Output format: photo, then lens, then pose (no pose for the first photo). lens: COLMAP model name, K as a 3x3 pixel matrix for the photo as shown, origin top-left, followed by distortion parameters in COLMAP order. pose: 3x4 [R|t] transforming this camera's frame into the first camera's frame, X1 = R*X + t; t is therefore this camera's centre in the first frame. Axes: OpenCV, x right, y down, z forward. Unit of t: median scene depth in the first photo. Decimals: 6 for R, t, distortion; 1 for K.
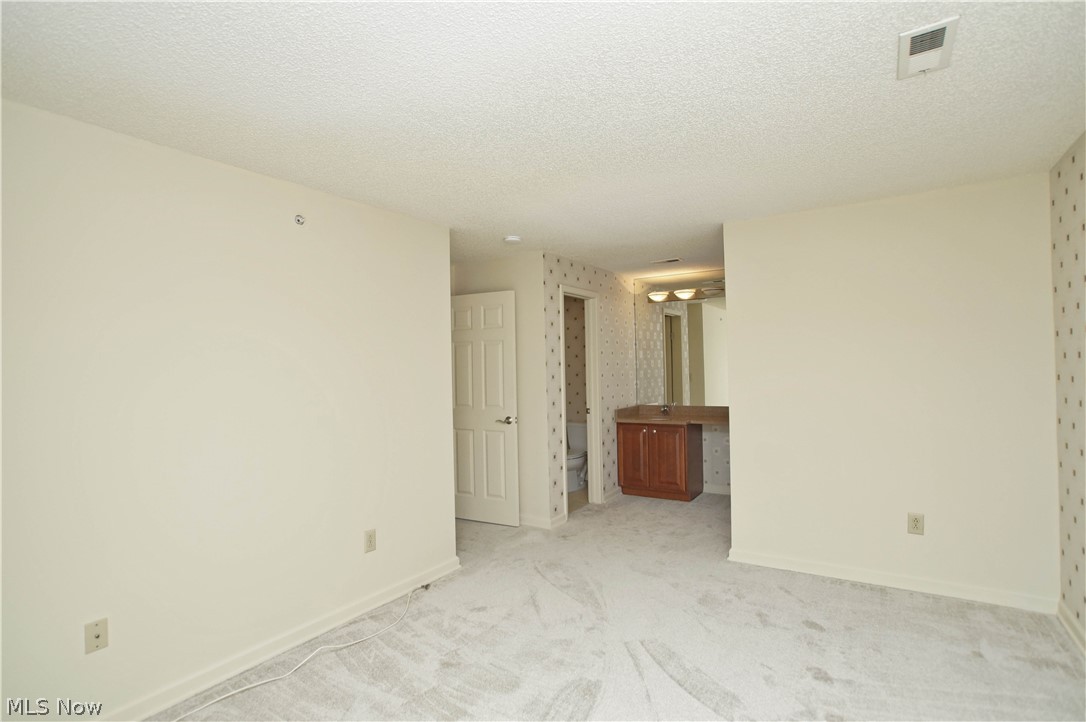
lens RADIAL K [[525.2, 0, 542.2], [0, 525.2, 359.8], [0, 0, 1]] dist [-0.061629, 0.026015]
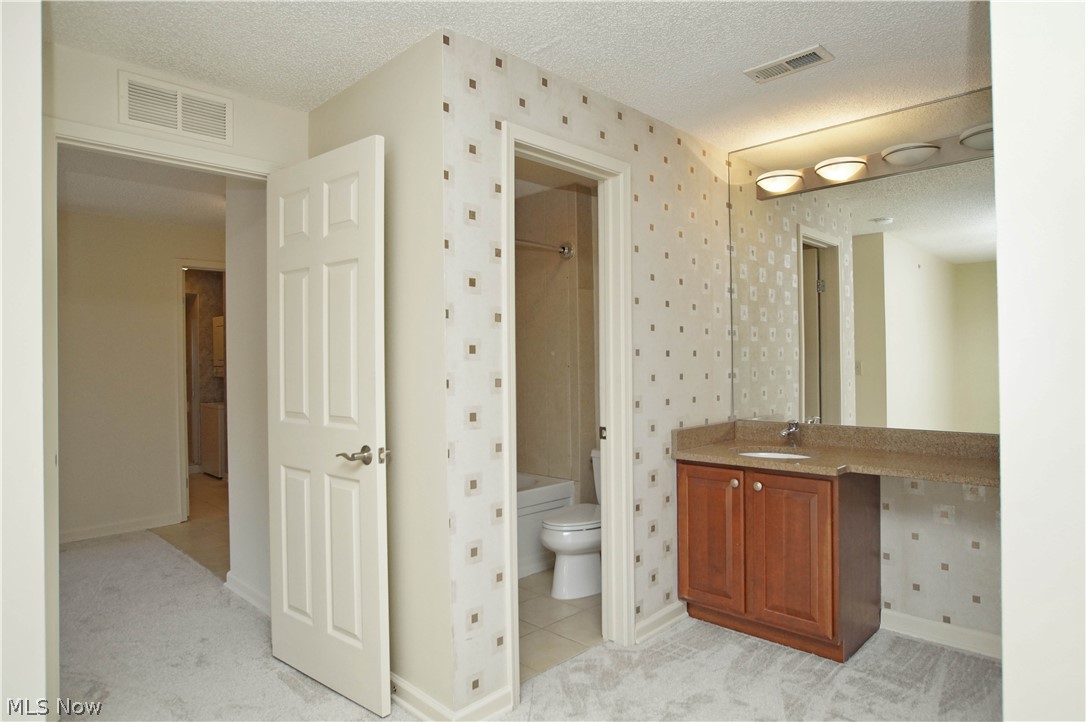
lens RADIAL K [[638.4, 0, 543.9], [0, 638.4, 361.5], [0, 0, 1]] dist [-0.042867, 0.002035]
pose [[0.981084, 0.007449, -0.193440, 0.137481], [-0.004517, 0.999868, 0.015592, 0.028601], [0.193531, -0.014423, 0.980988, 0.449289]]
